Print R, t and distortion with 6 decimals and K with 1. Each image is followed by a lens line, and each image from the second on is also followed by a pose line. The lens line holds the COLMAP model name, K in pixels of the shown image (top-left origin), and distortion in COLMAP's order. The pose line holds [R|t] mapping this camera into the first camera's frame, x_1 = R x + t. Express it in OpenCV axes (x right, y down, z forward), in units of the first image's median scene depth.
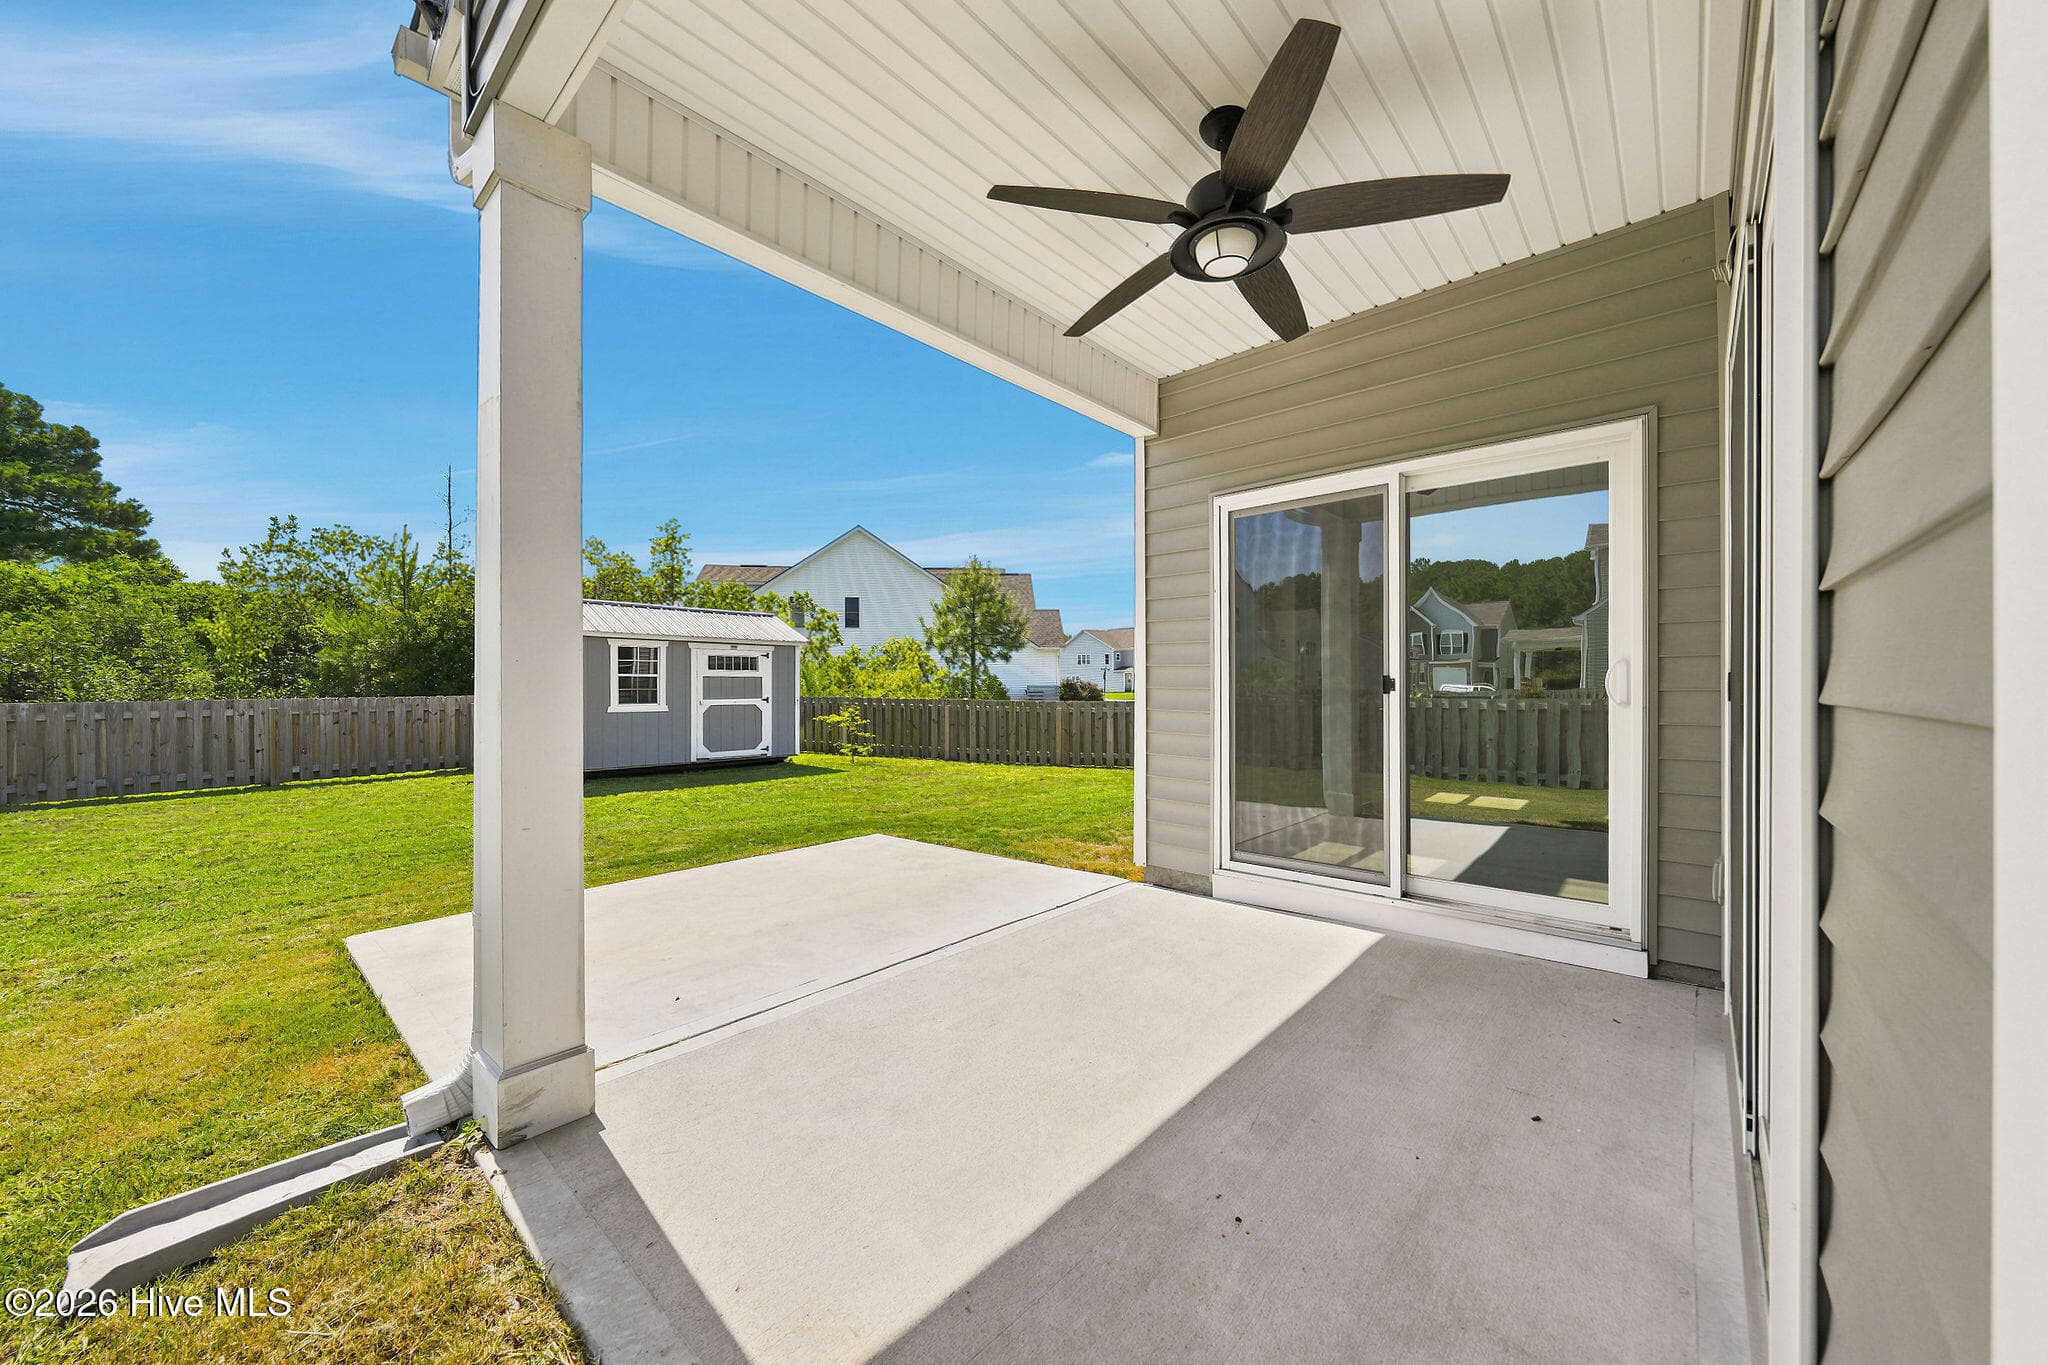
lens RADIAL K [[753.4, 0, 1056.1], [0, 753.4, 685.5], [0, 0, 1]] dist [-0.015023, 0.001621]
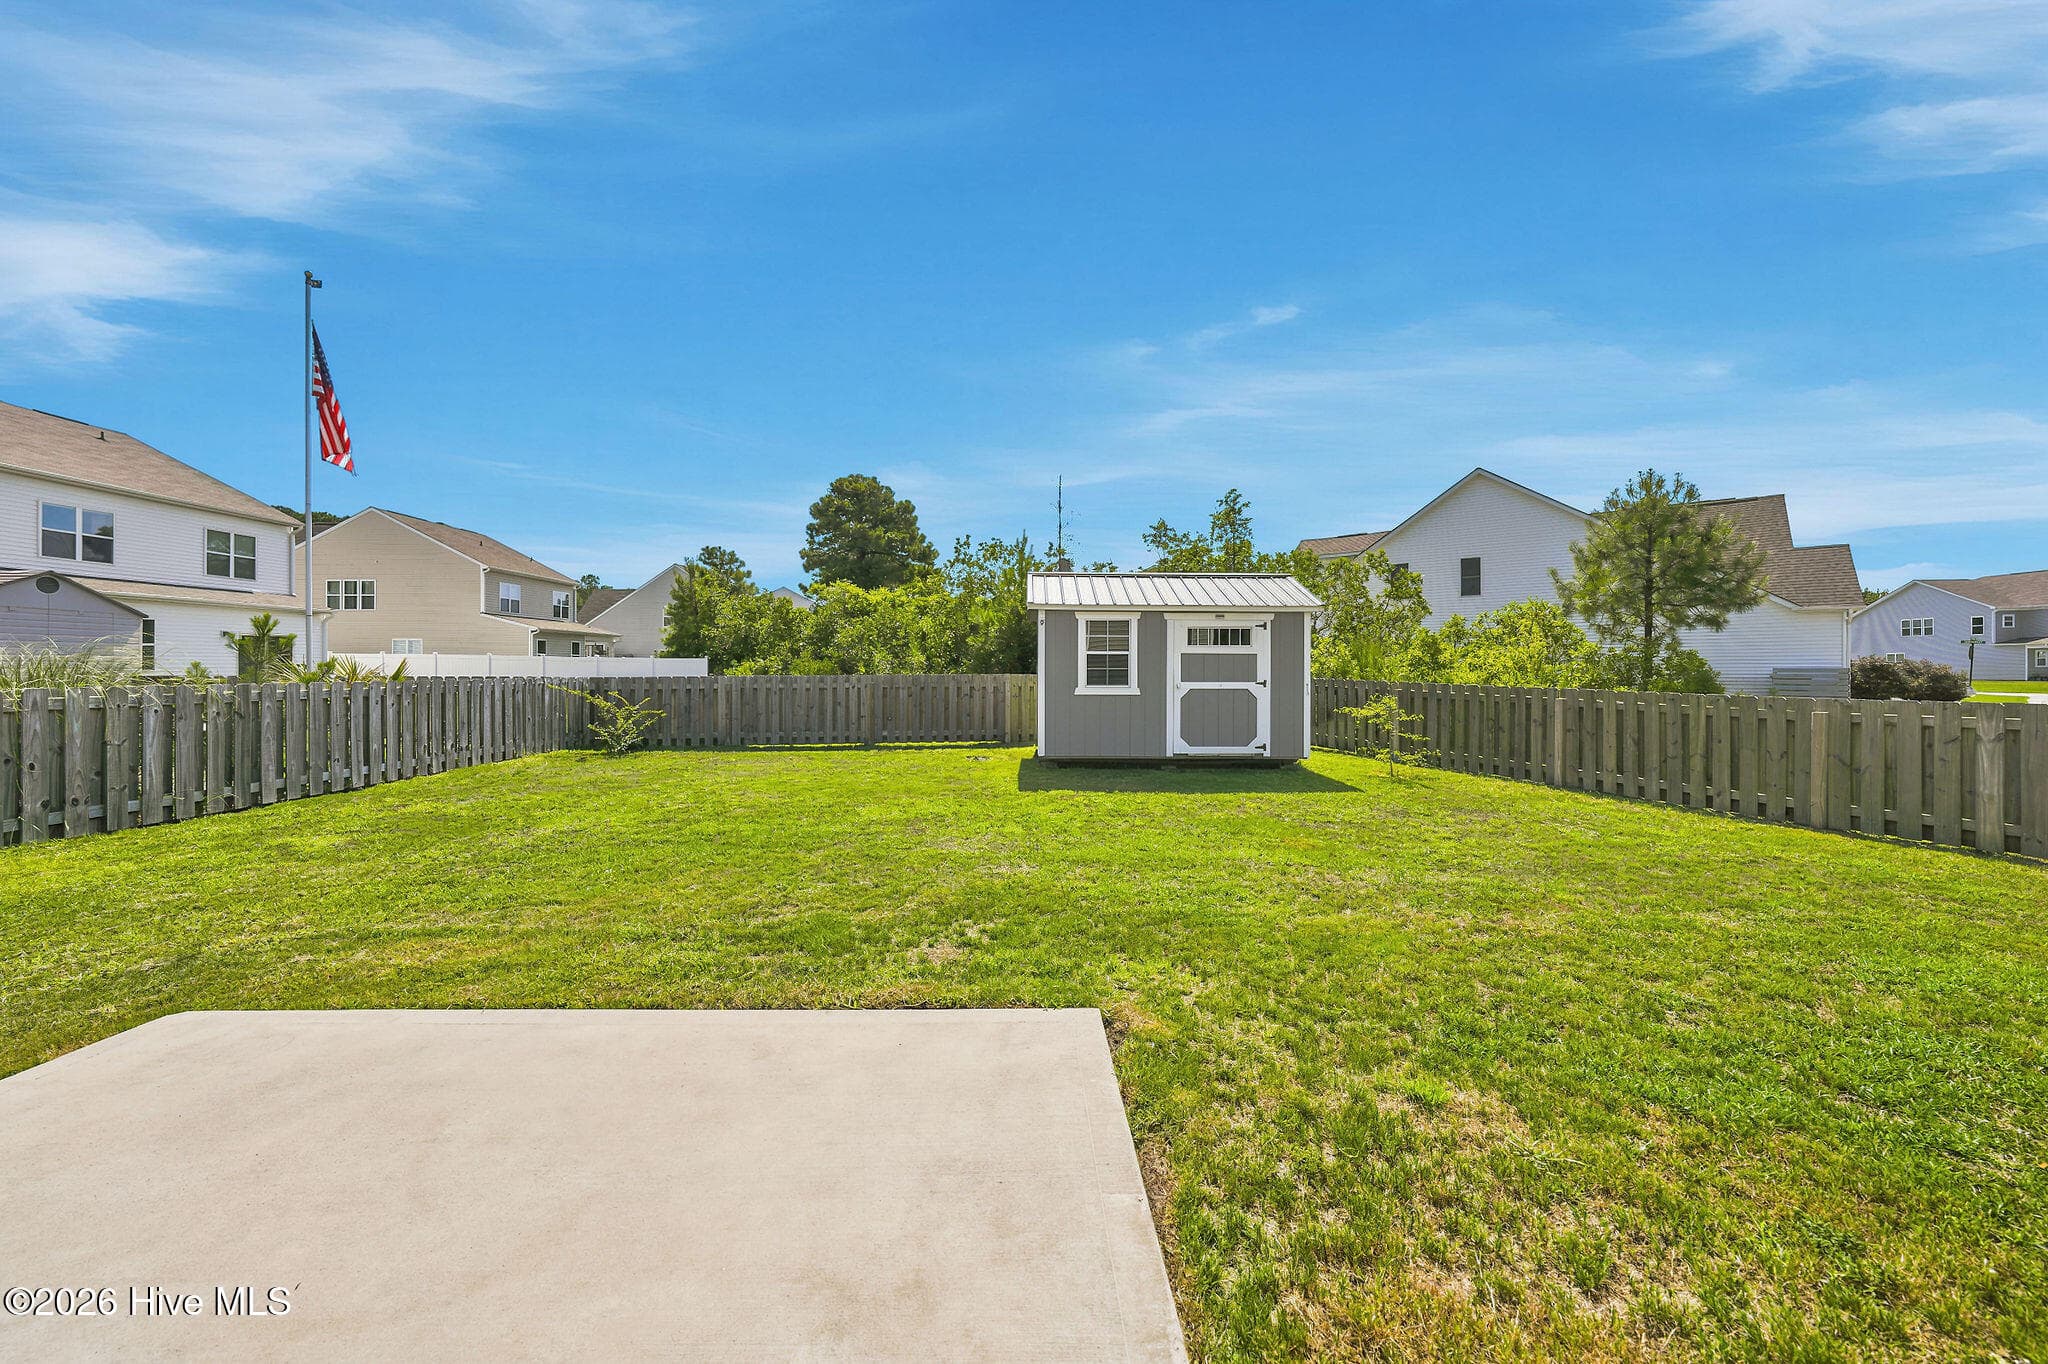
lens RADIAL K [[731.0, 0, 1022.6], [0, 731.0, 662.6], [0, 0, 1]] dist [-0.020072, 0.002641]
pose [[0.650442, -0.001234, -0.759555, 0.019881], [-0.004010, 0.999979, -0.005058, 0.002113], [0.759545, 0.006335, 0.650423, 0.295874]]
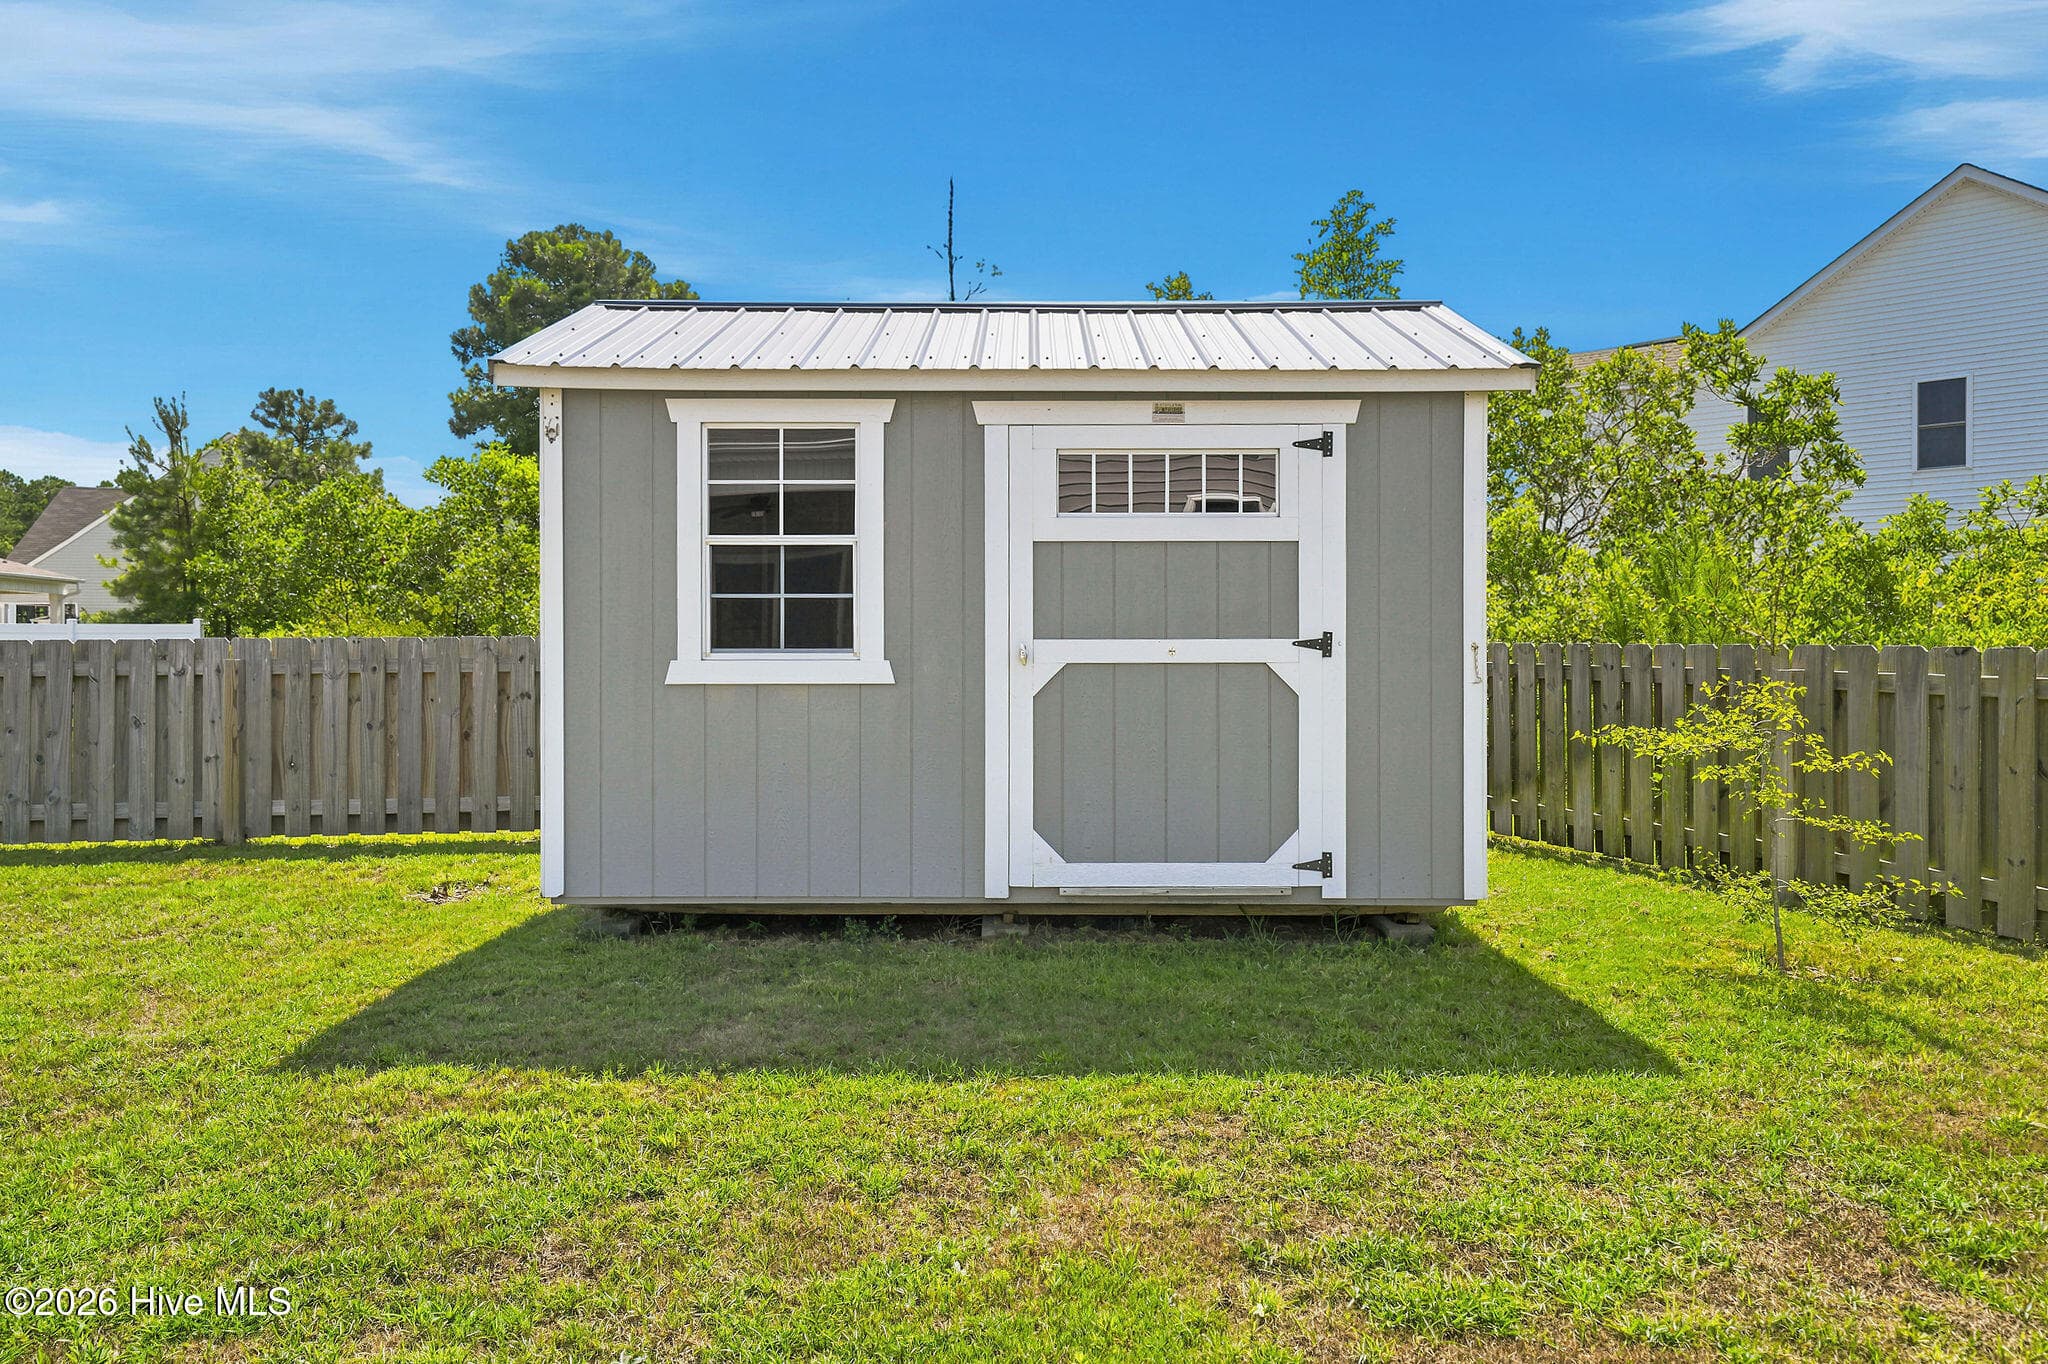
lens RADIAL K [[1400.9, 0, 1013.0], [0, 1400.9, 650.7], [0, 0, 1]] dist [0.025460, 0.011228]
pose [[0.645843, -0.001232, -0.763469, -0.115926], [-0.000556, 0.999998, -0.002083, 0.019821], [0.763470, 0.001770, 0.645841, 0.600865]]
